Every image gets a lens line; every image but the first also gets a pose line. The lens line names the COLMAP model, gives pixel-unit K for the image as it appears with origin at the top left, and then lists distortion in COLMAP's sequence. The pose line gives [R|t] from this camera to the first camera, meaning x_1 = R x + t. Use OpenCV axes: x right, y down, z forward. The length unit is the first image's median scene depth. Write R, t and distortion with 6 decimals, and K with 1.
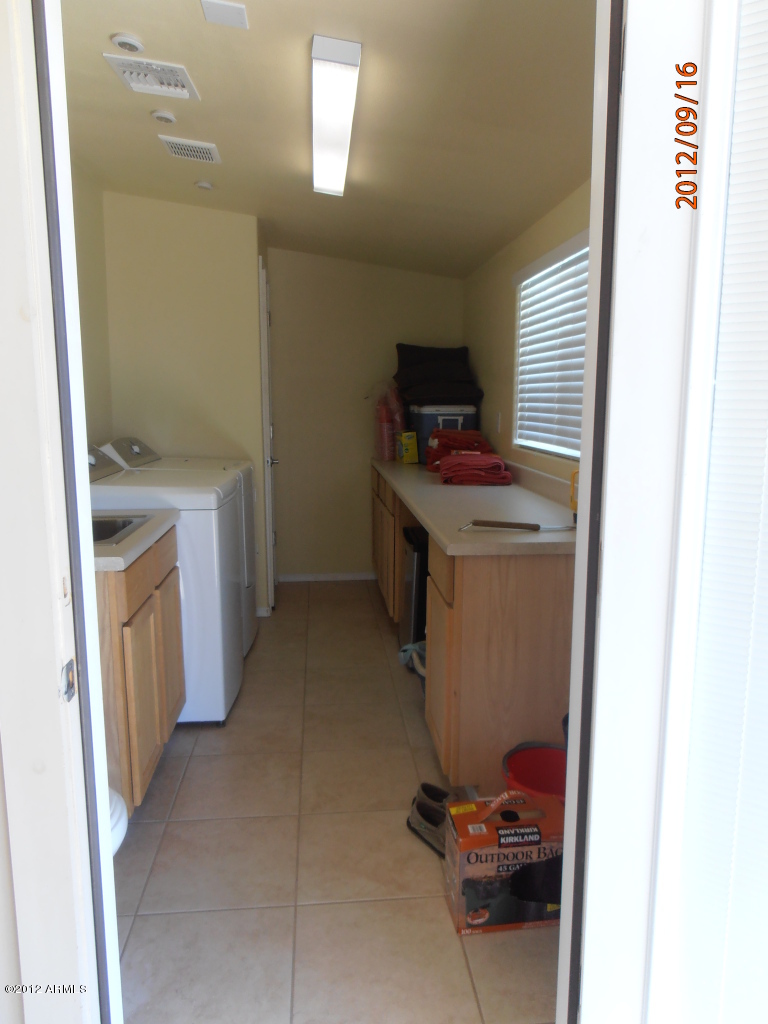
lens RADIAL K [[722.8, 0, 384.0], [0, 722.8, 512.0], [0, 0, 1]] dist [-0.013103, 0.010451]
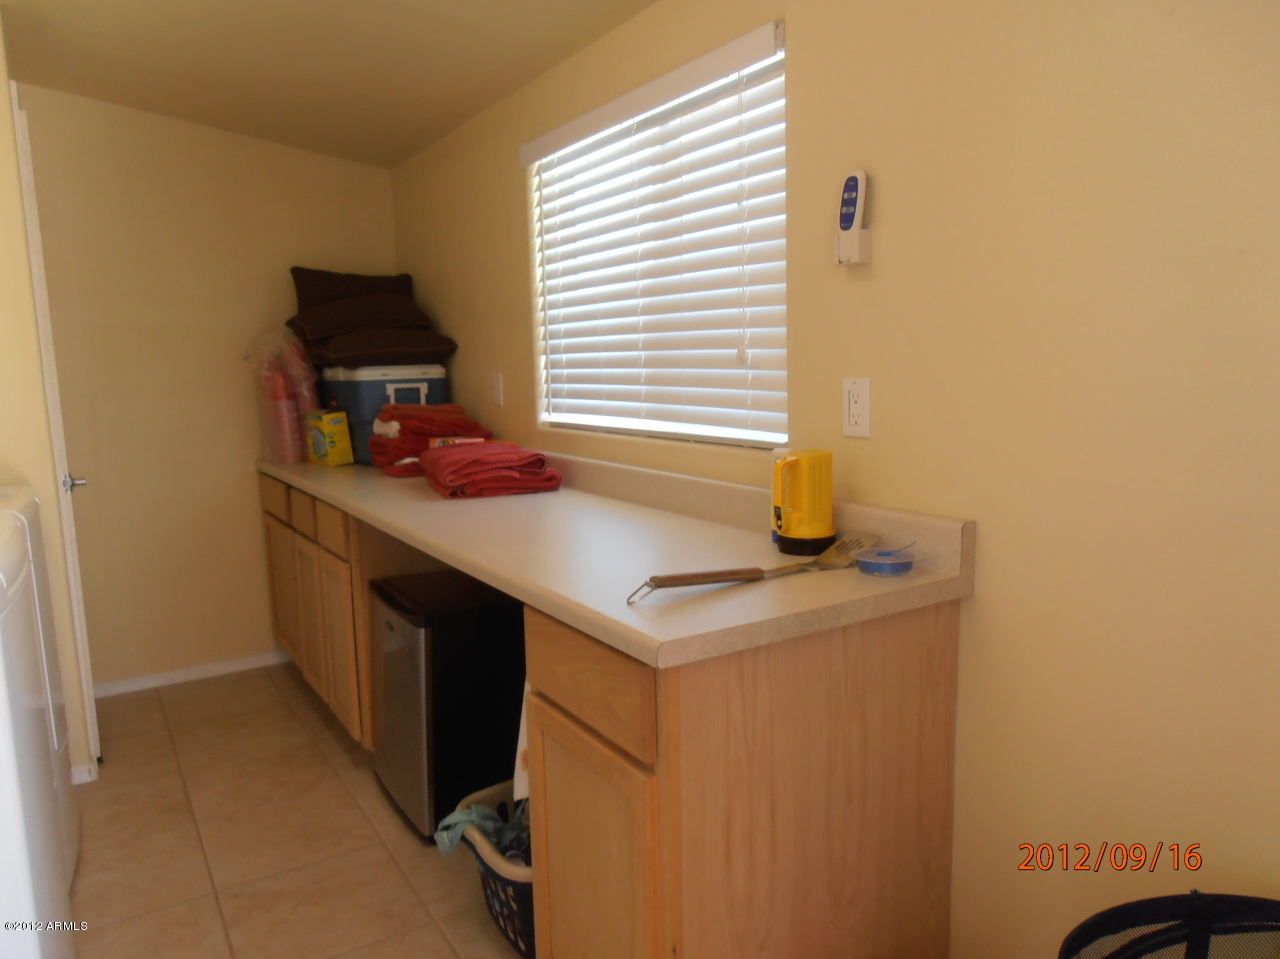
lens RADIAL K [[903.6, 0, 643.2], [0, 903.6, 479.3], [0, 0, 1]] dist [-0.013103, 0.010451]
pose [[0.890007, -0.085401, 0.447878, -0.079245], [0.098939, 0.995070, -0.006869, -0.026954], [-0.445083, 0.050425, 0.894068, 0.234617]]
